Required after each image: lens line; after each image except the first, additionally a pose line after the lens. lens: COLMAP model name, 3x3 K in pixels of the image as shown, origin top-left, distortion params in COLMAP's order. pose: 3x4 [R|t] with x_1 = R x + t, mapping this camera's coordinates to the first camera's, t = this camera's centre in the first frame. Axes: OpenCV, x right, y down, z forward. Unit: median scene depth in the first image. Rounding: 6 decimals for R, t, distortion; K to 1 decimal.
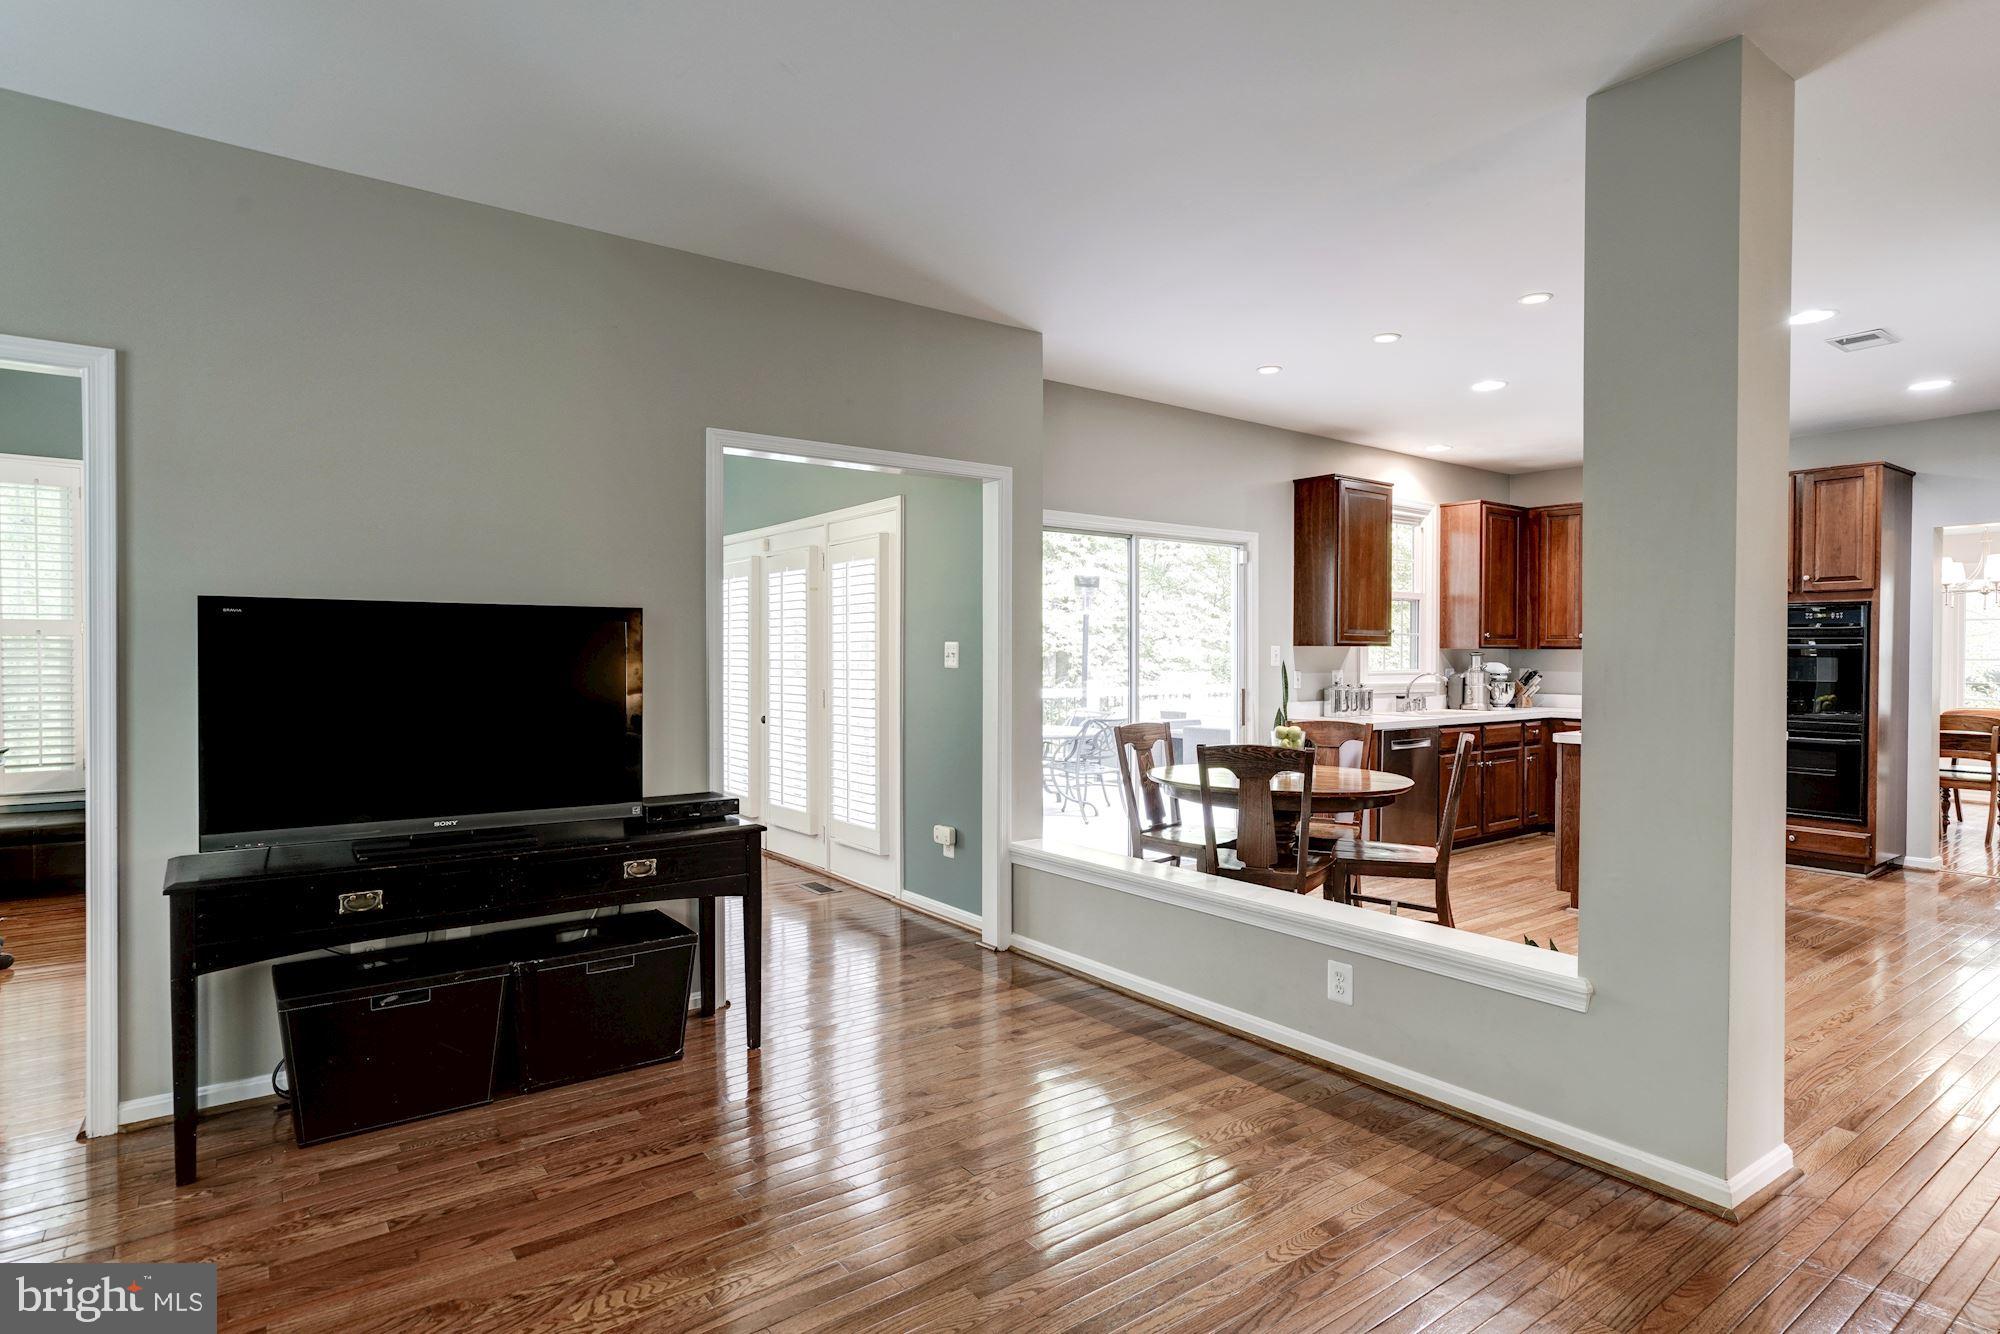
lens RADIAL K [[1039.2, 0, 914.1], [0, 1039.2, 668.5], [0, 0, 1]] dist [-0.018578, 0.015570]
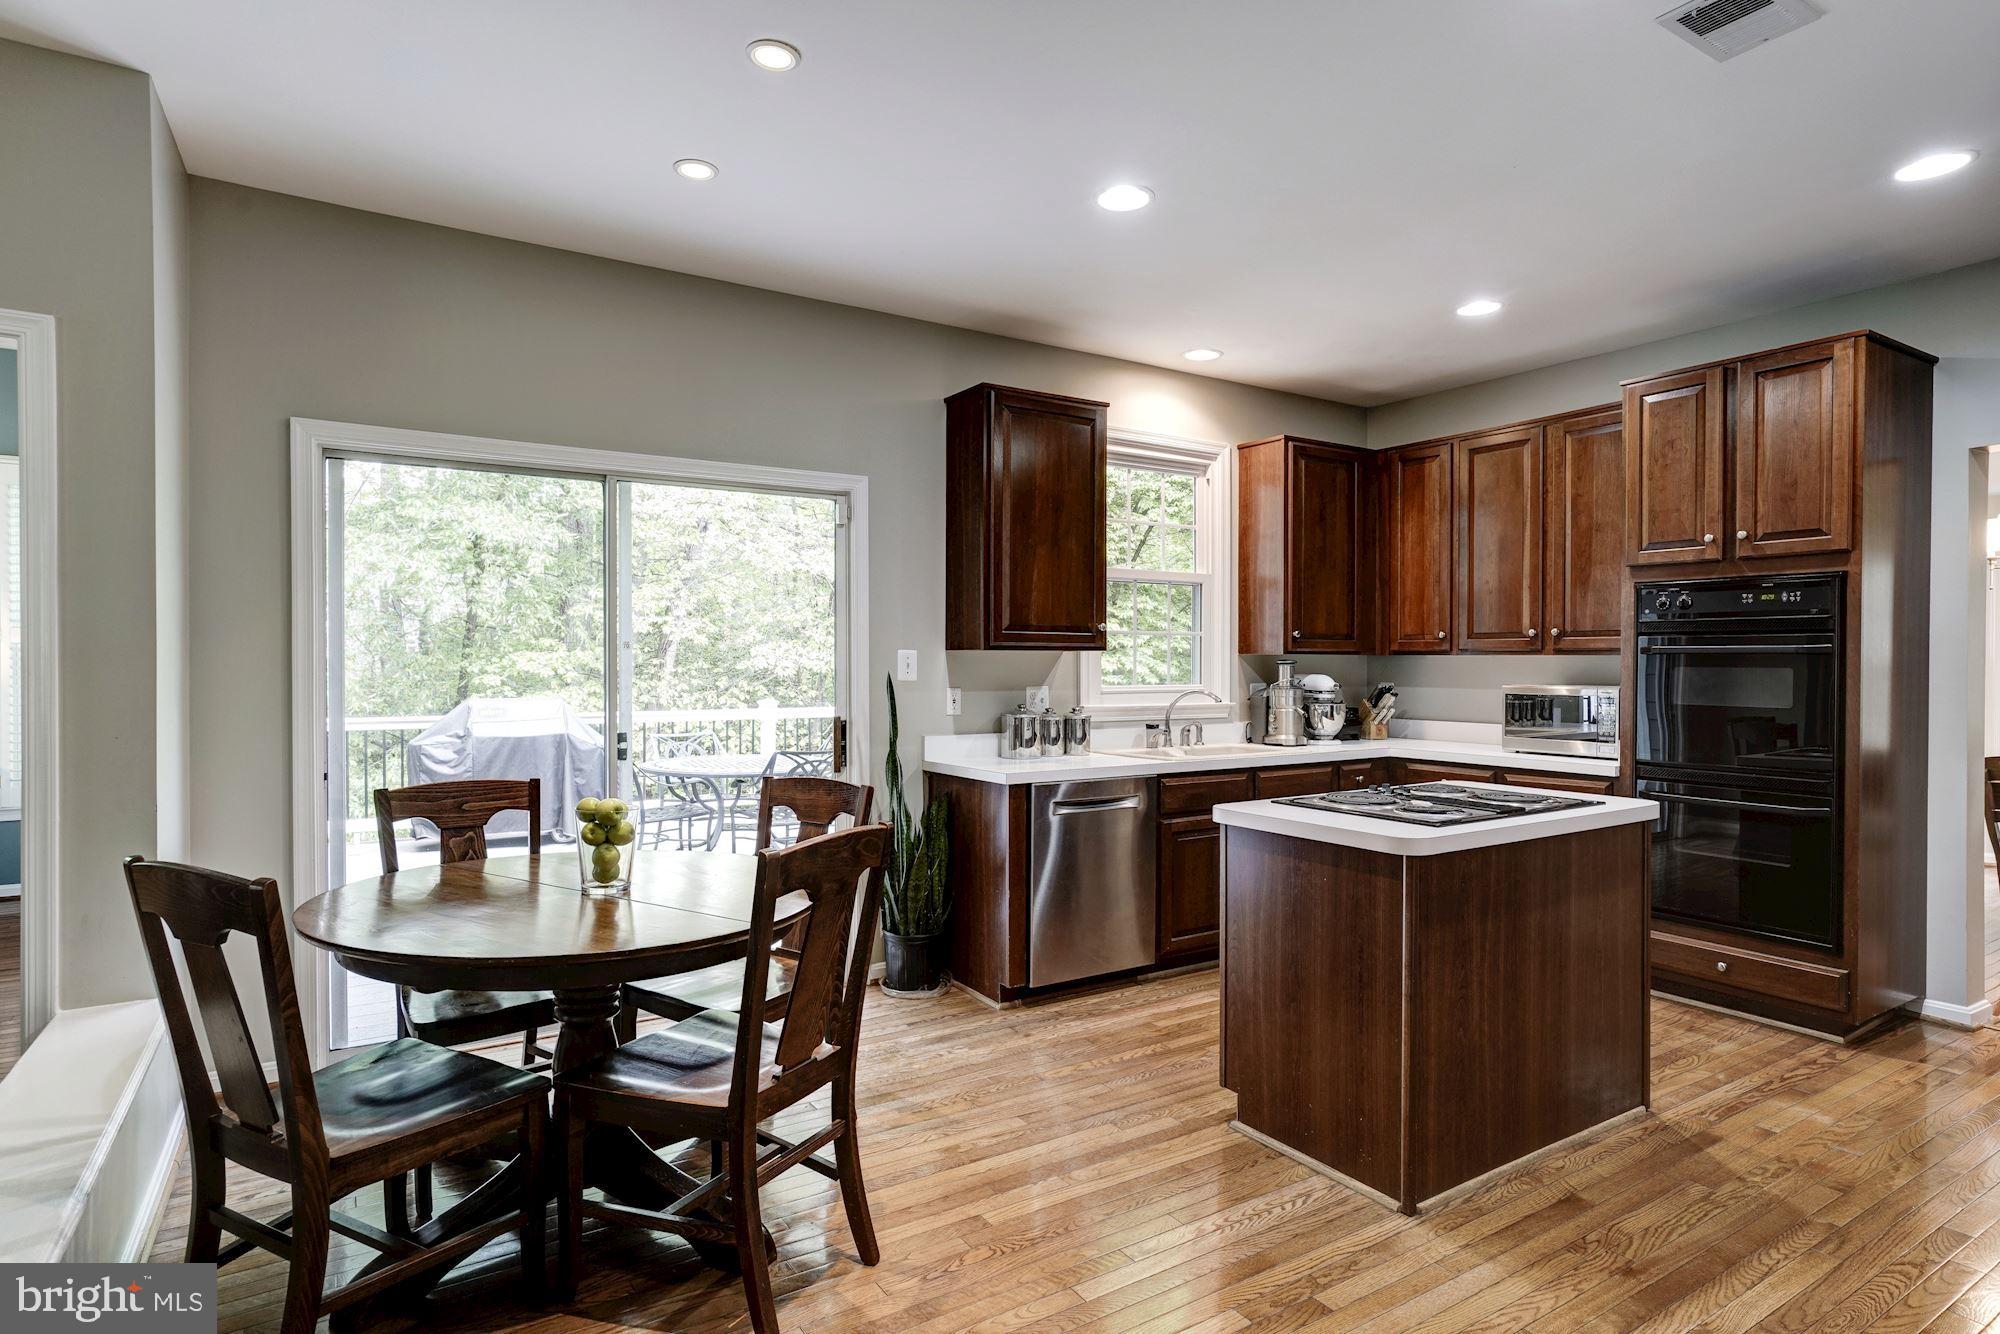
lens RADIAL K [[1039.2, 0, 926.0], [0, 1039.2, 669.6], [0, 0, 1]] dist [-0.018578, 0.015570]
pose [[0.997683, -0.000596, -0.068027, 0.377245], [0.000078, 0.999971, -0.007619, -0.004104], [0.068029, 0.007596, 0.997654, 0.323410]]
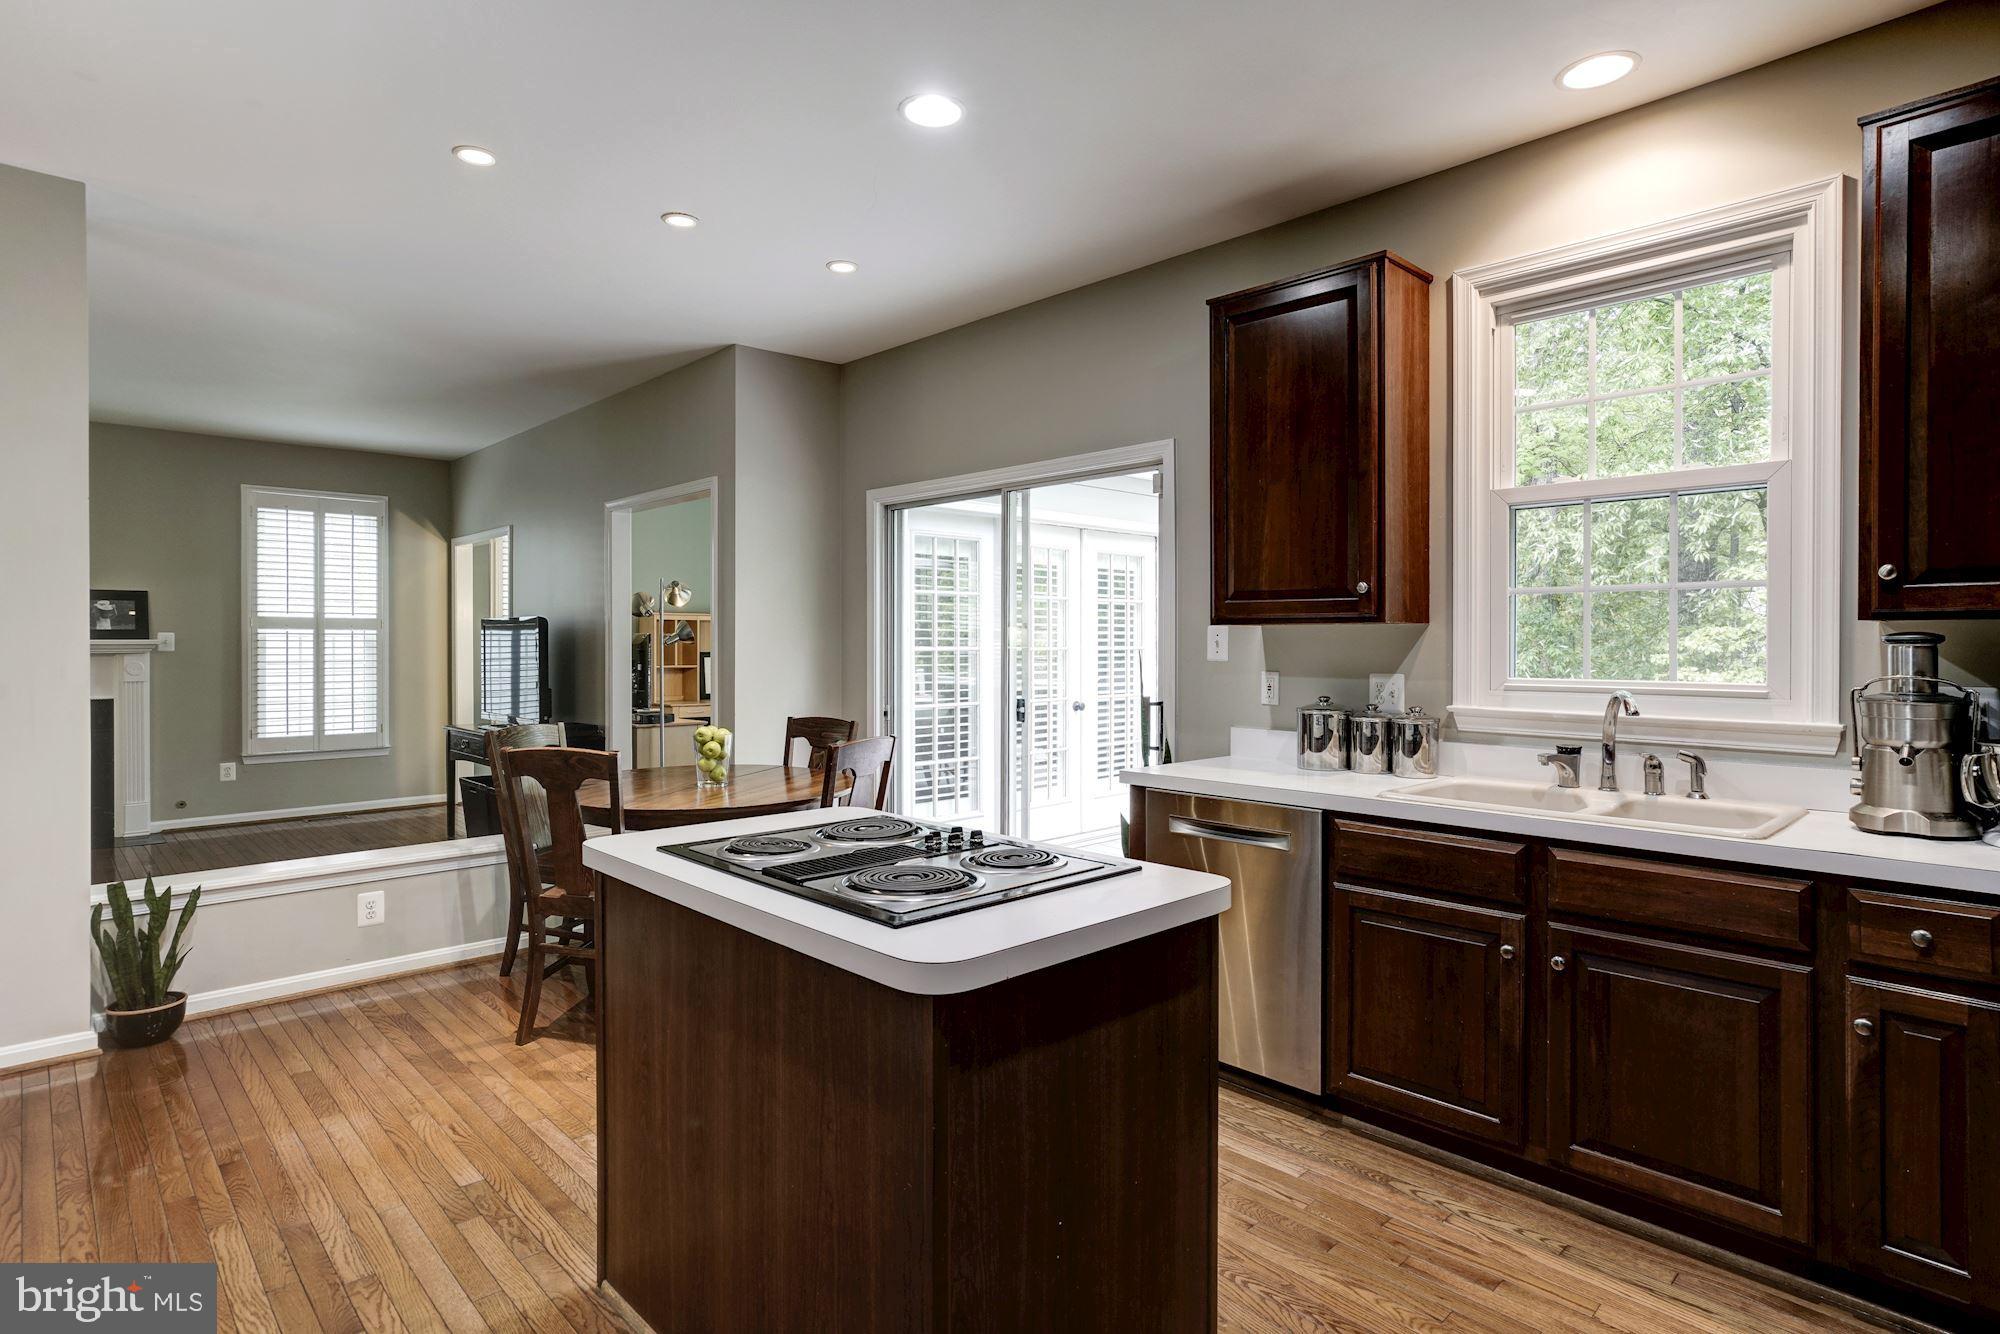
lens RADIAL K [[1039.2, 0, 1044.7], [0, 1039.2, 648.5], [0, 0, 1]] dist [-0.018578, 0.015570]
pose [[0.192319, 0.006095, -0.981313, 0.836103], [-0.010743, 0.999934, 0.004105, -0.010086], [0.981274, 0.009752, 0.192372, 0.751904]]
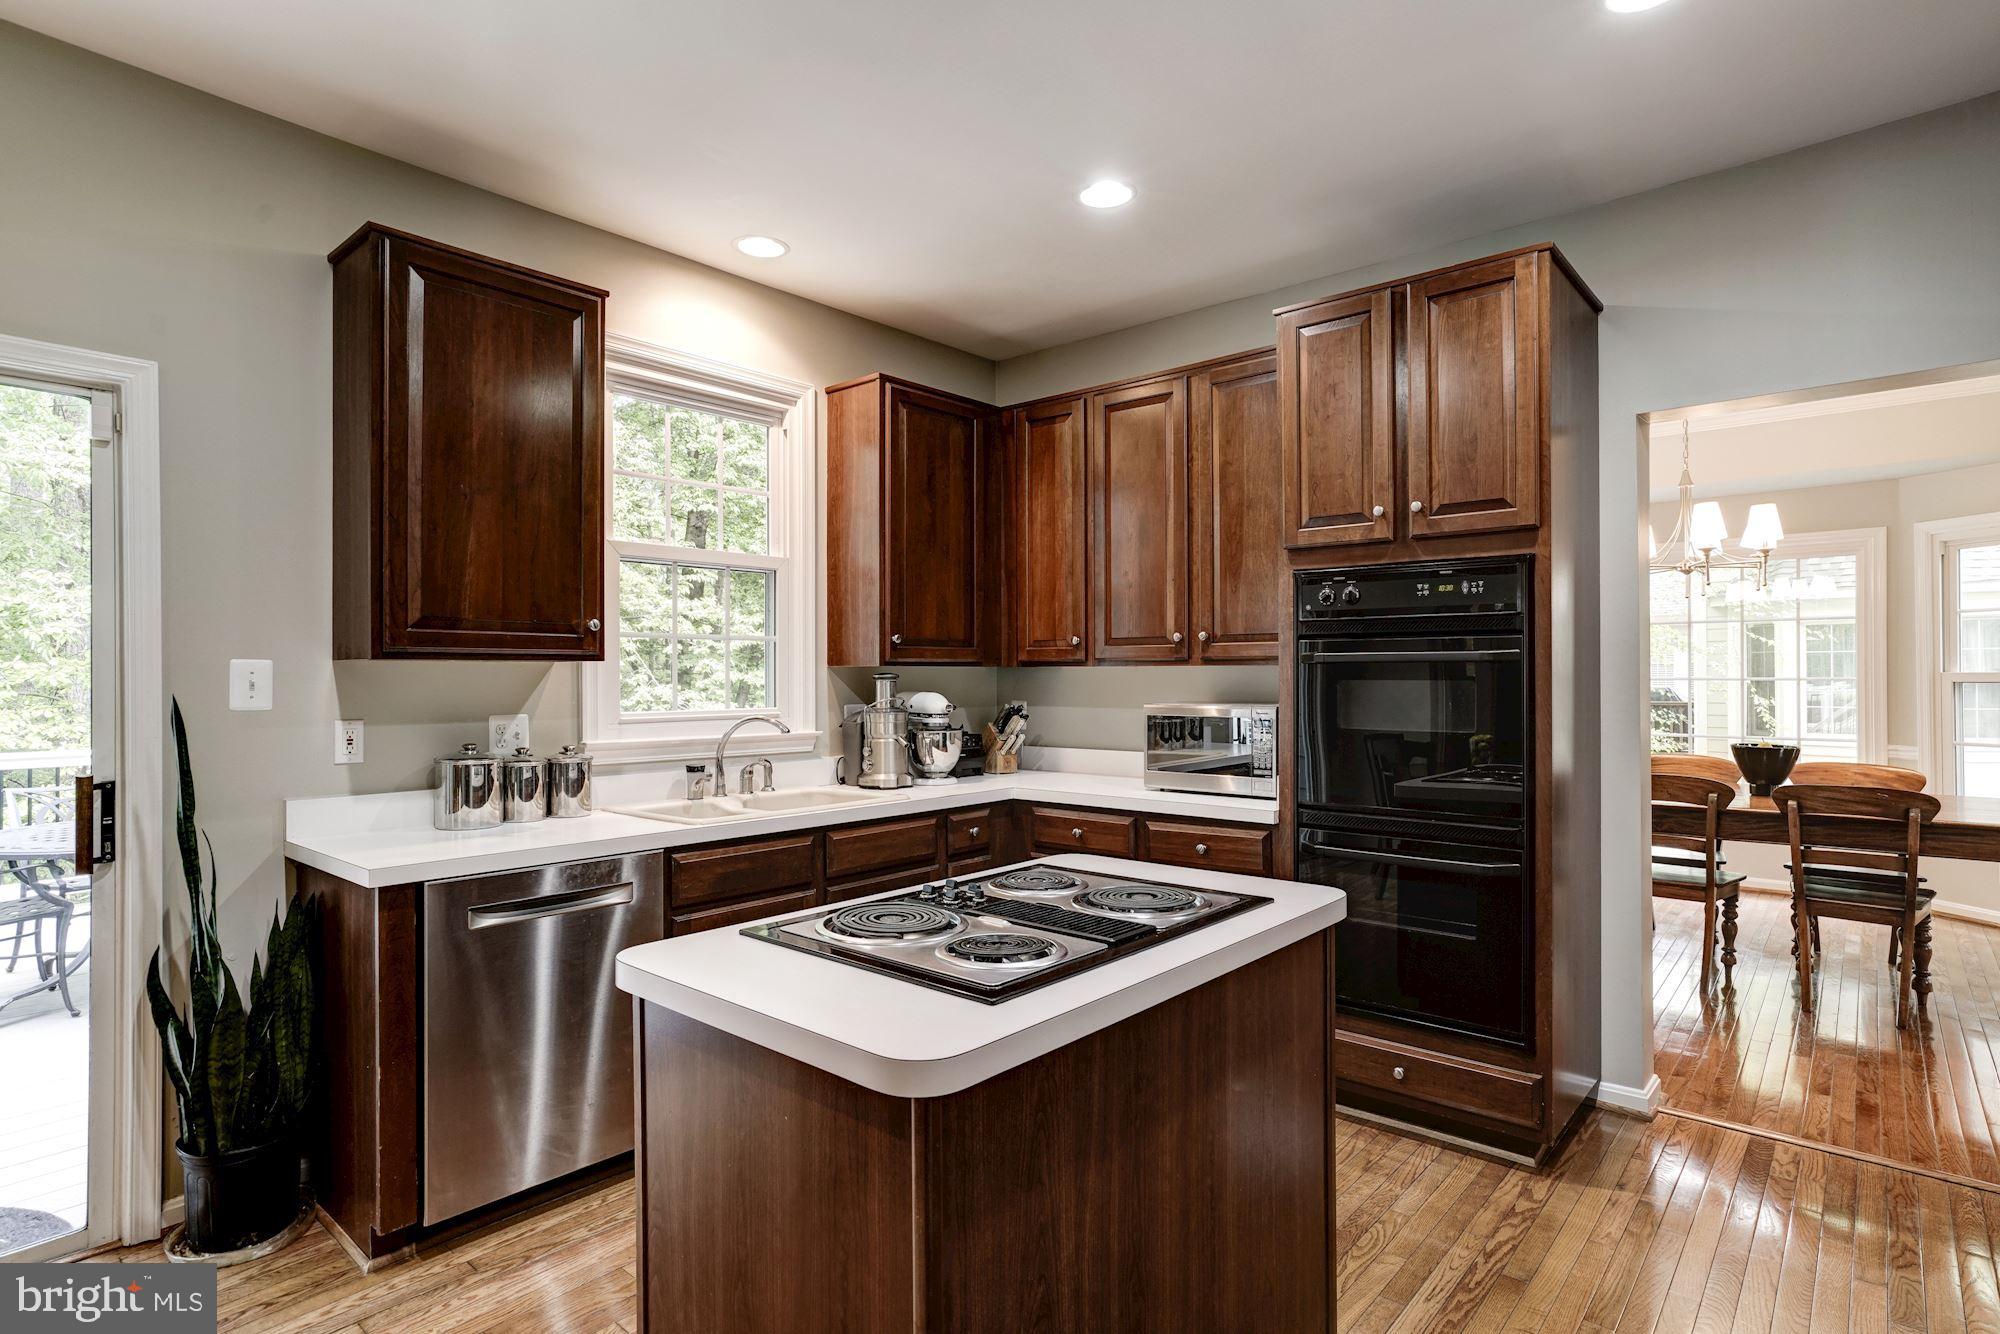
lens RADIAL K [[1039.2, 0, 940.7], [0, 1039.2, 673.9], [0, 0, 1]] dist [-0.018578, 0.015570]
pose [[0.974097, -0.005671, 0.226058, 0.484013], [0.009673, 0.999815, -0.016598, -0.006684], [-0.225922, 0.018355, 0.973972, 0.526090]]
